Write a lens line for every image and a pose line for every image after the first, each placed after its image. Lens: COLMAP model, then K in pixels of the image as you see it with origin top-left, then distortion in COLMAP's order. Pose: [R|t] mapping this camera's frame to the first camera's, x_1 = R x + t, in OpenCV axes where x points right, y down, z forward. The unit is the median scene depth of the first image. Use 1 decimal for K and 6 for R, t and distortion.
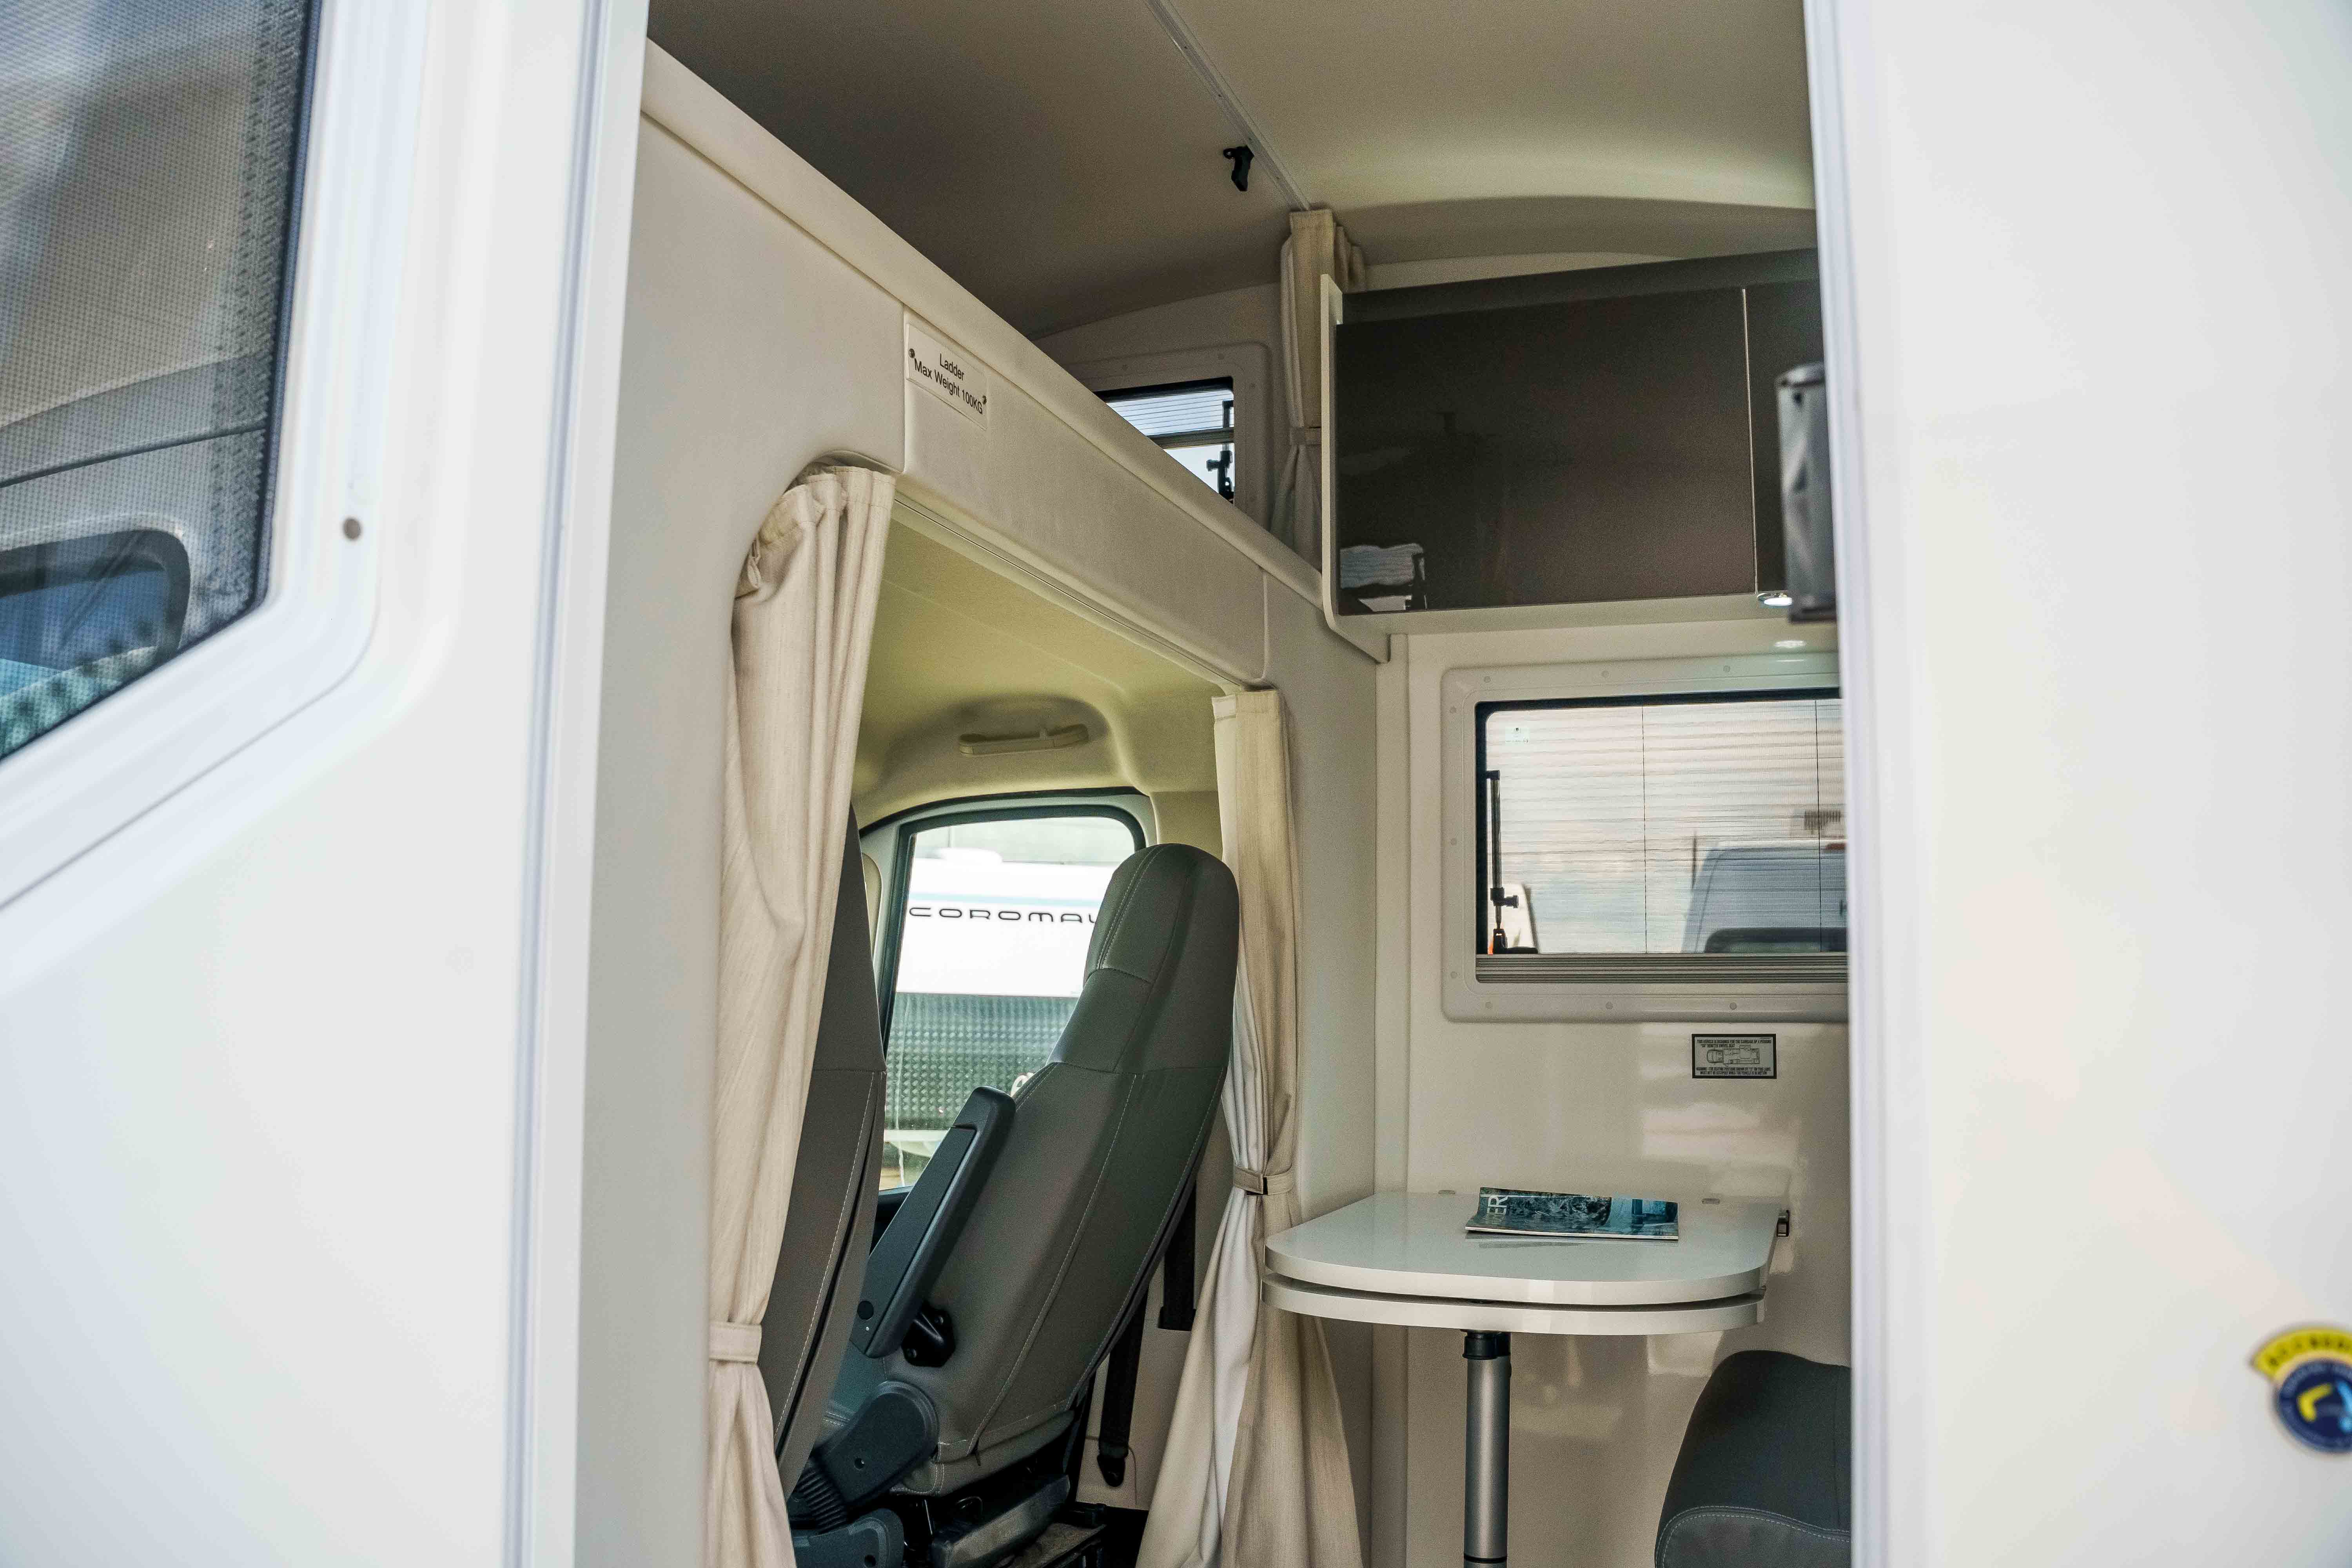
lens RADIAL K [[1874.7, 0, 1175.0], [0, 1874.7, 784.4], [0, 0, 1]] dist [-0.173183, 0.119176]
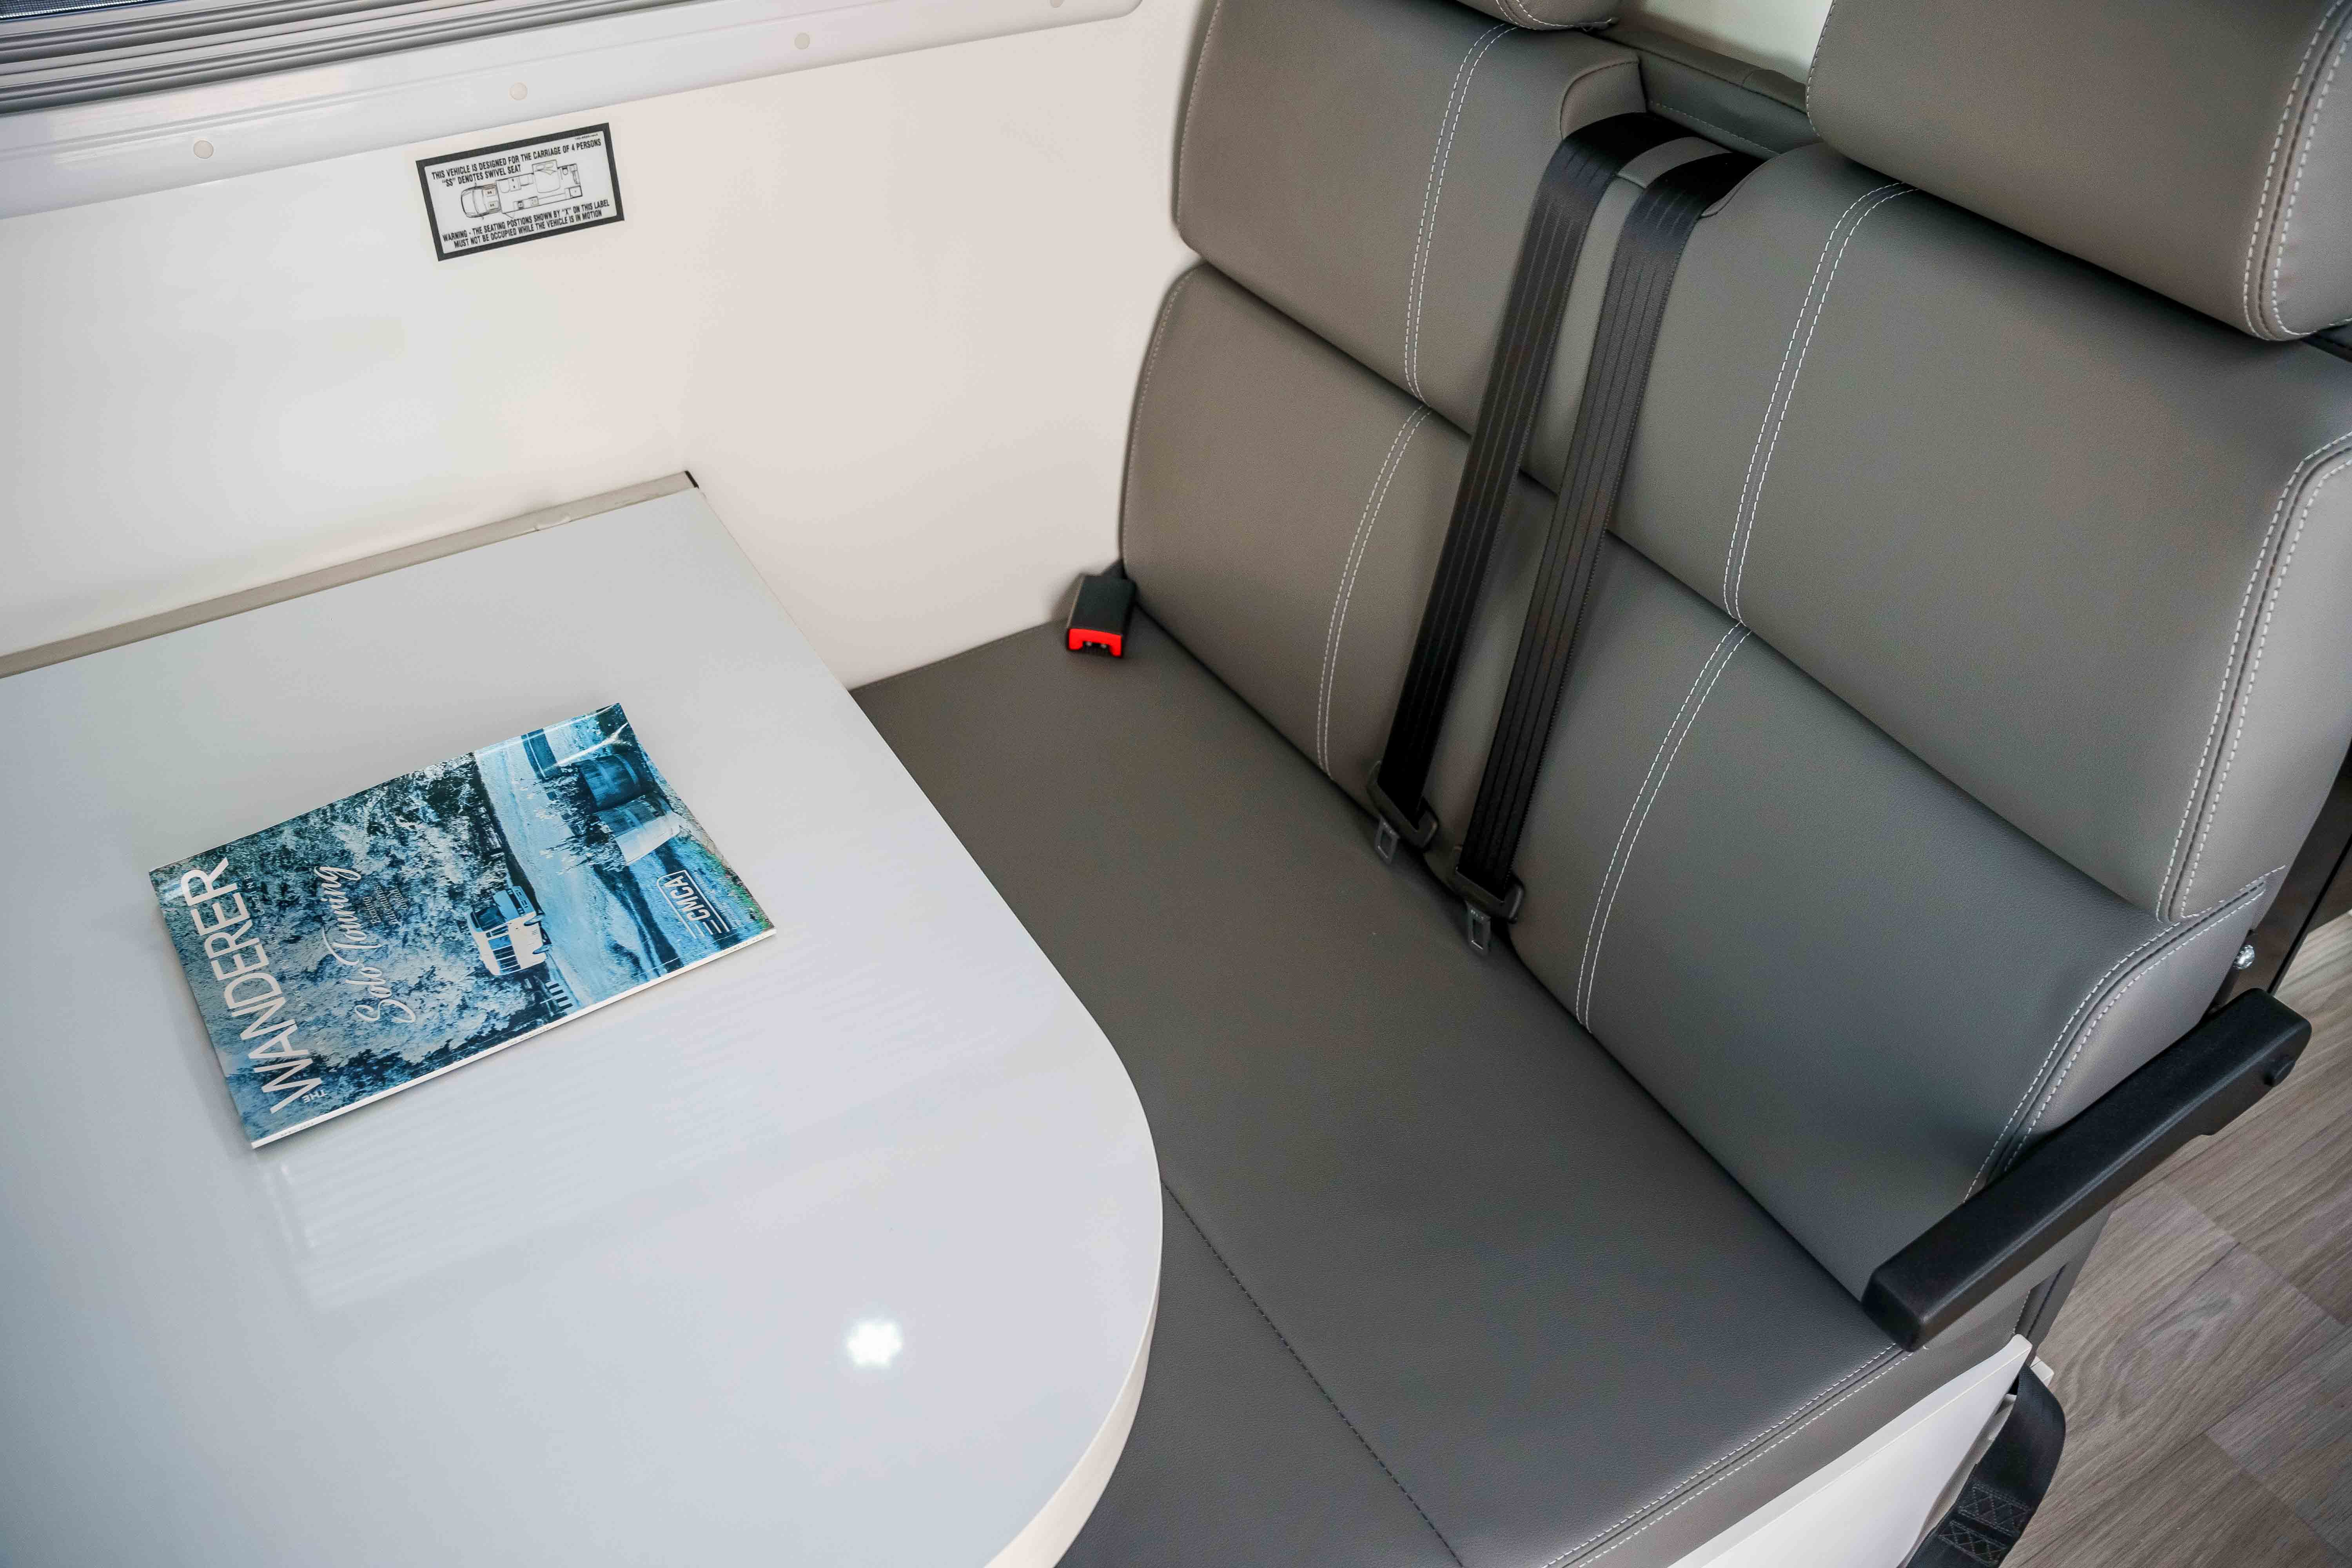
lens RADIAL K [[1874.7, 0, 1173.2], [0, 1874.7, 785.4], [0, 0, 1]] dist [-0.173183, 0.119176]
pose [[0.644854, -0.481390, 0.593655, 0.084312], [-0.091363, 0.722605, 0.685197, -0.055912], [-0.758825, -0.496090, 0.421994, 0.641153]]
